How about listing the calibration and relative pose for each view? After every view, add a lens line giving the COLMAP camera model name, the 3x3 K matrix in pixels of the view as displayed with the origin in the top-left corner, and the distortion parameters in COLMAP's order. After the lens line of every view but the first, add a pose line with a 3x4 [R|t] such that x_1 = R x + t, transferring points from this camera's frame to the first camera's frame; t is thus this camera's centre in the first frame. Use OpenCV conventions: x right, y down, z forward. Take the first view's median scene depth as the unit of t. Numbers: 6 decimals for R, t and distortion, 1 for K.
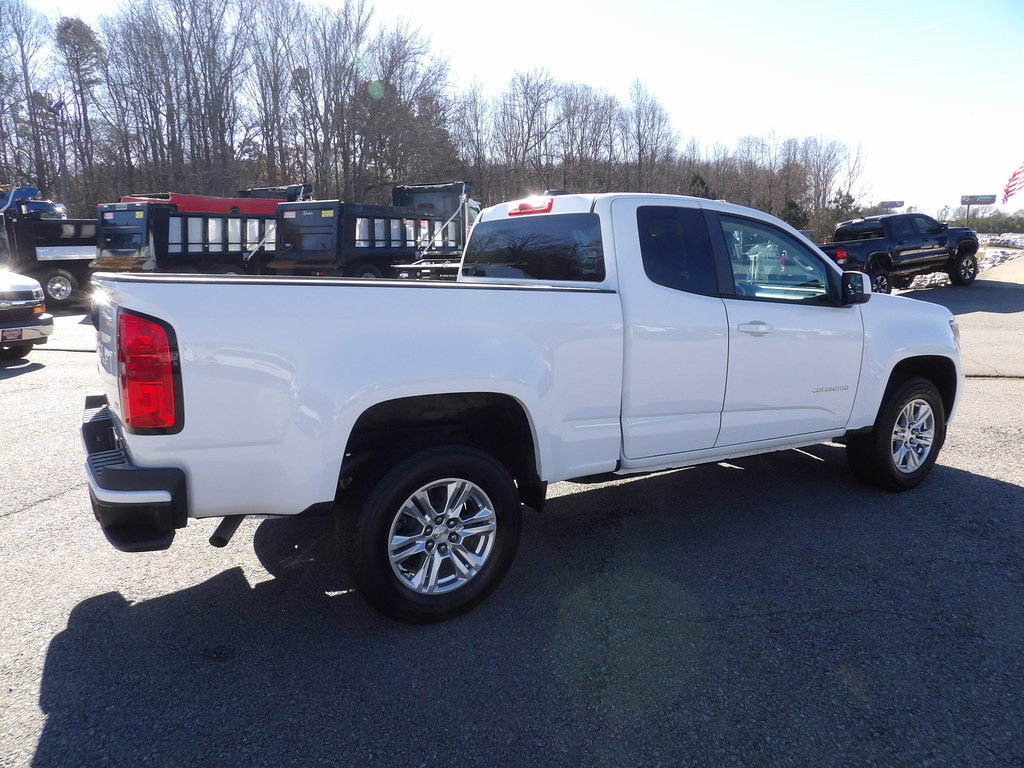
lens RADIAL K [[732.7, 0, 510.9], [0, 732.7, 382.1], [0, 0, 1]] dist [-0.037294, 0.045962]
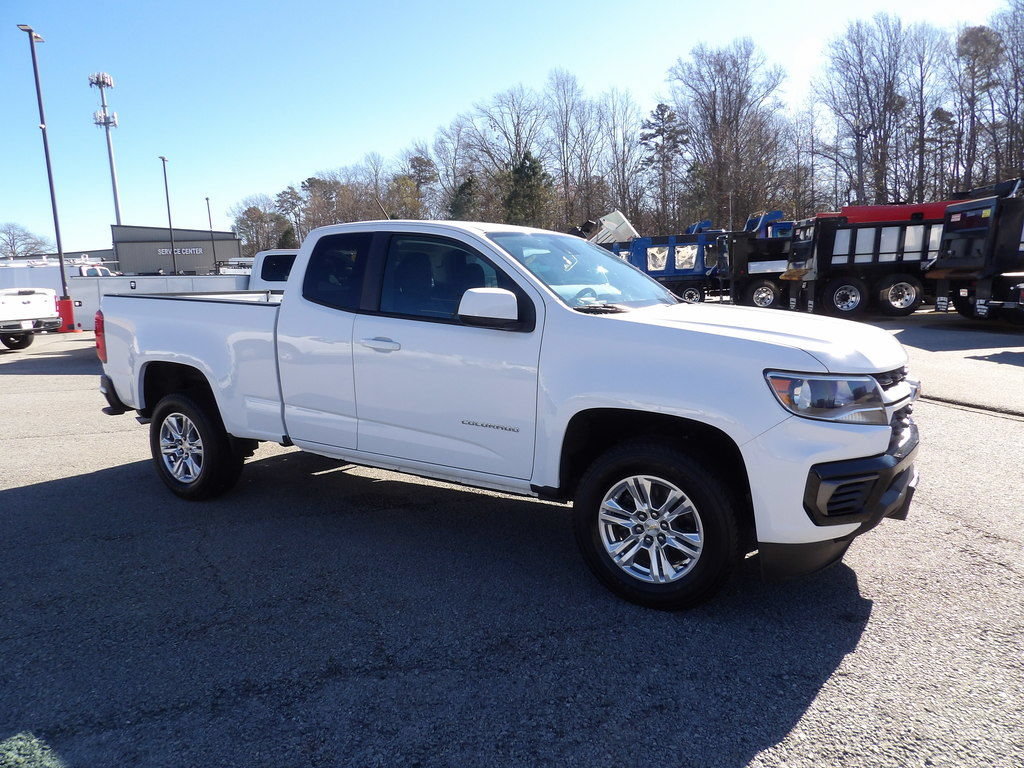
lens RADIAL K [[732.7, 0, 513.3], [0, 732.7, 382.1], [0, 0, 1]] dist [-0.037294, 0.045962]
pose [[0.444908, 0.113123, -0.888403, 0.240927], [-0.123631, 0.990251, 0.064177, -0.019859], [0.887002, 0.081281, 0.454557, 0.125948]]
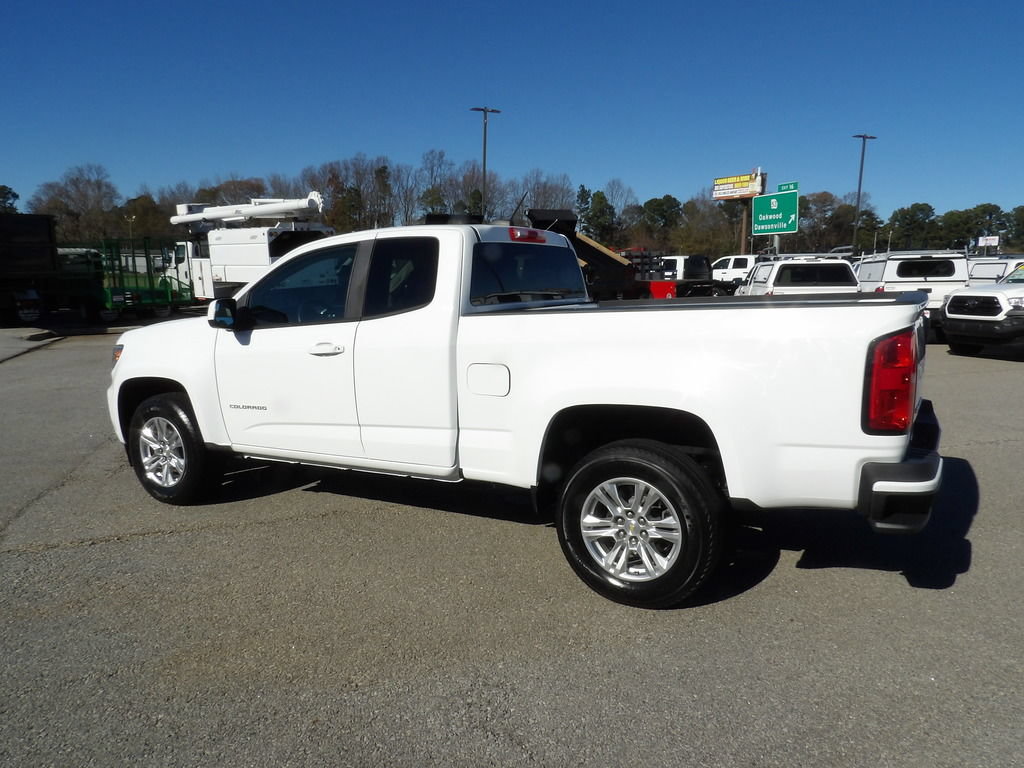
lens RADIAL K [[732.7, 0, 515.2], [0, 732.7, 389.5], [0, 0, 1]] dist [-0.037294, 0.045962]
pose [[-0.481487, -0.128948, 0.866916, -0.179953], [0.154891, 0.961031, 0.228974, -0.051621], [-0.862658, 0.244526, -0.442751, 0.296874]]
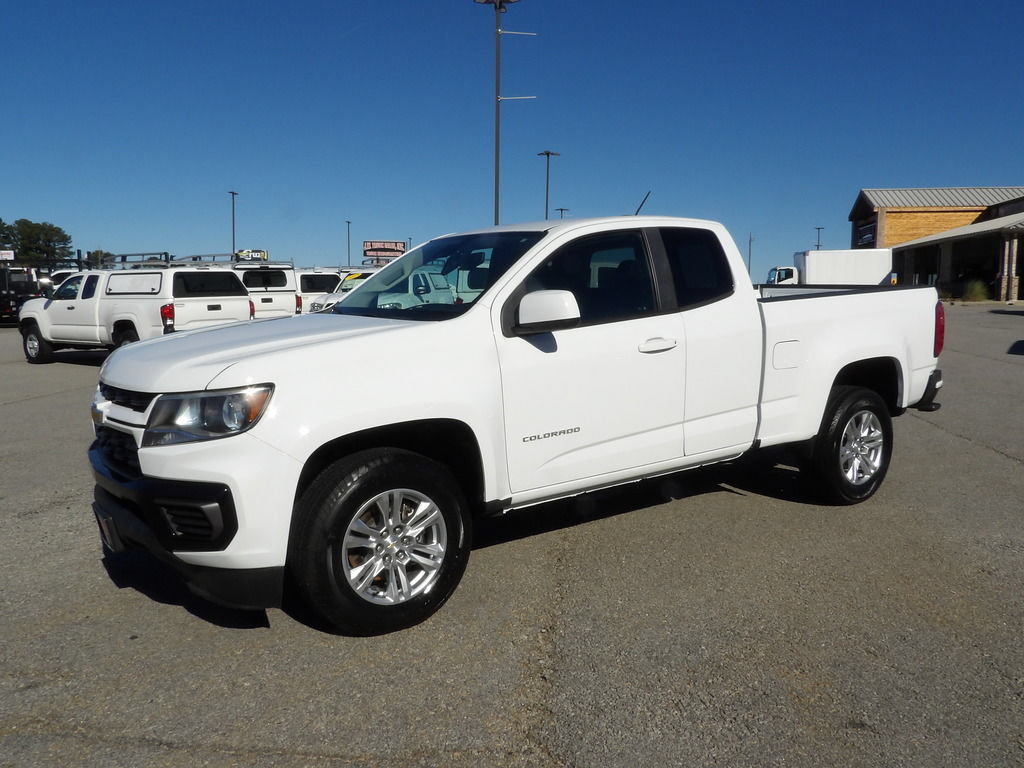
lens RADIAL K [[848.2, 0, 512.3], [0, 848.2, 384.5], [0, 0, 1]] dist [-0.035082, 0.008069]
pose [[-0.998076, 0.016263, -0.059828, 0.062137], [-0.001094, 0.960213, 0.279268, -0.072995], [0.061989, 0.278796, -0.958348, 0.447605]]
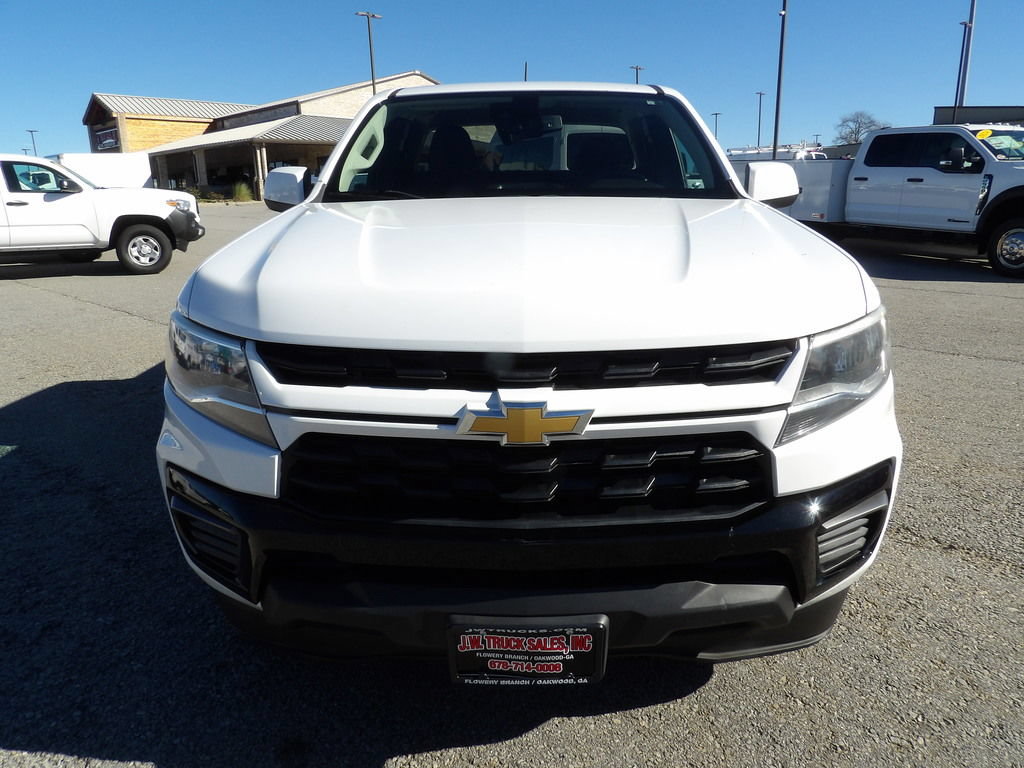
lens RADIAL K [[732.7, 0, 517.9], [0, 732.7, 383.0], [0, 0, 1]] dist [-0.037294, 0.045962]
pose [[-0.535343, 0.229384, -0.812891, 0.191097], [-0.128887, 0.928960, 0.347017, -0.044811], [0.834743, 0.290544, -0.467747, 0.306641]]
